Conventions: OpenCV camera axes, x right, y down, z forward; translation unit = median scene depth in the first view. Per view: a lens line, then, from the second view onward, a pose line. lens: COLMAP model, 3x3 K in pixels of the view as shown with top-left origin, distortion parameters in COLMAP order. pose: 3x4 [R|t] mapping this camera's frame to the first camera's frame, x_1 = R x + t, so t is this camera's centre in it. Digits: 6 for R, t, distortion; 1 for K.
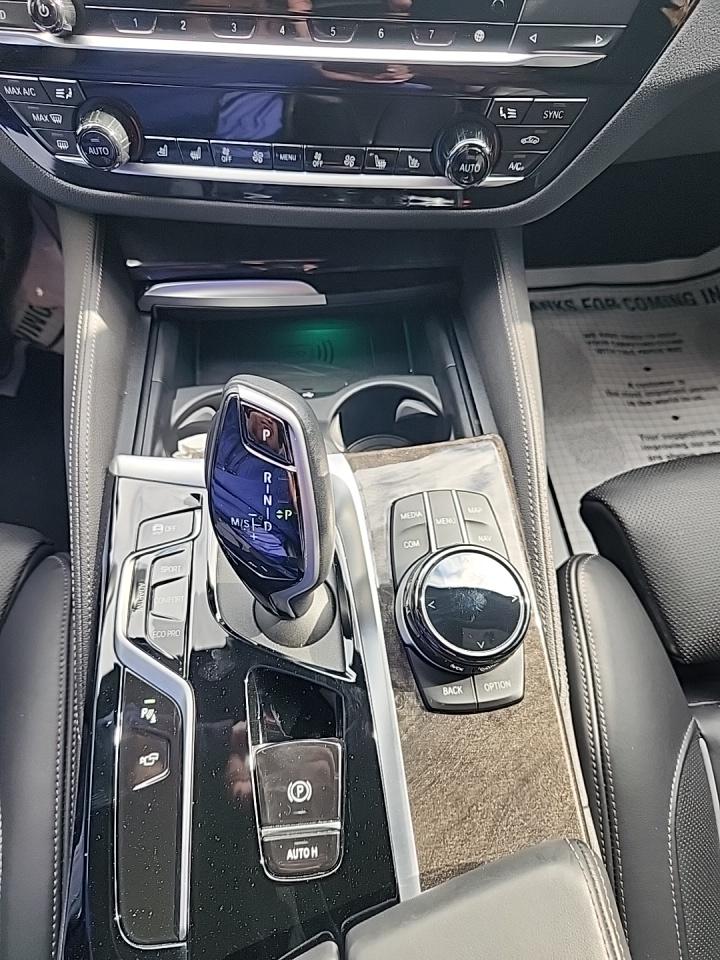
lens RADIAL K [[652.9, 0, 356.2], [0, 652.9, 473.7], [0, 0, 1]] dist [0.031091, -0.014297]
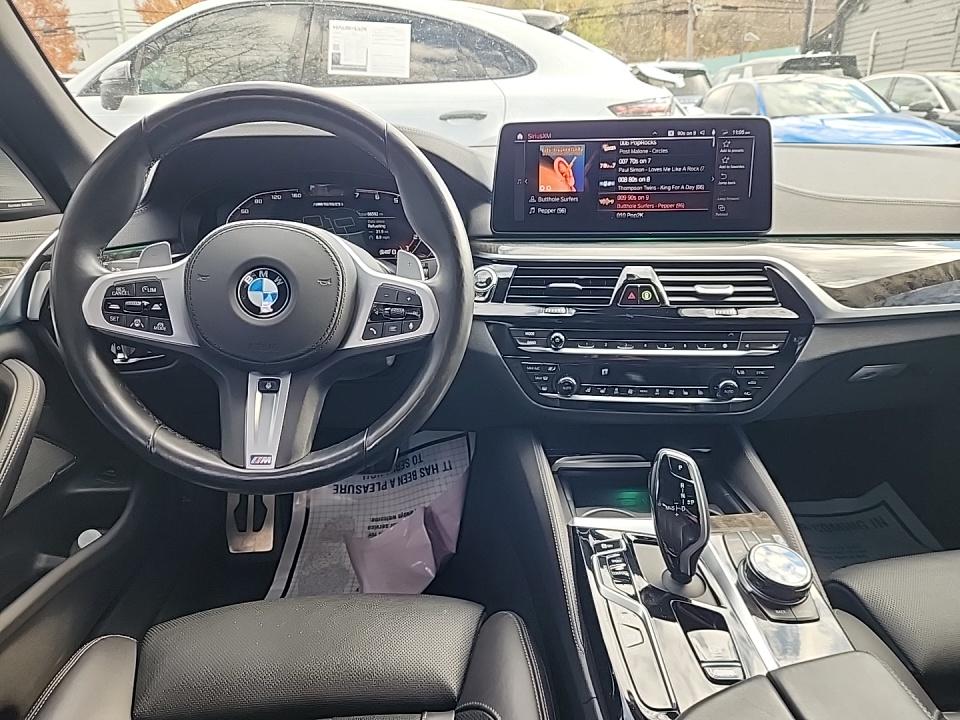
lens RADIAL K [[652.9, 0, 484.5], [0, 652.9, 358.1], [0, 0, 1]] dist [0.031091, -0.014297]
pose [[0.998479, -0.013844, -0.053368, -0.562768], [-0.020987, 0.799655, -0.600093, 0.845971], [0.050984, 0.600300, 0.798148, -0.961257]]
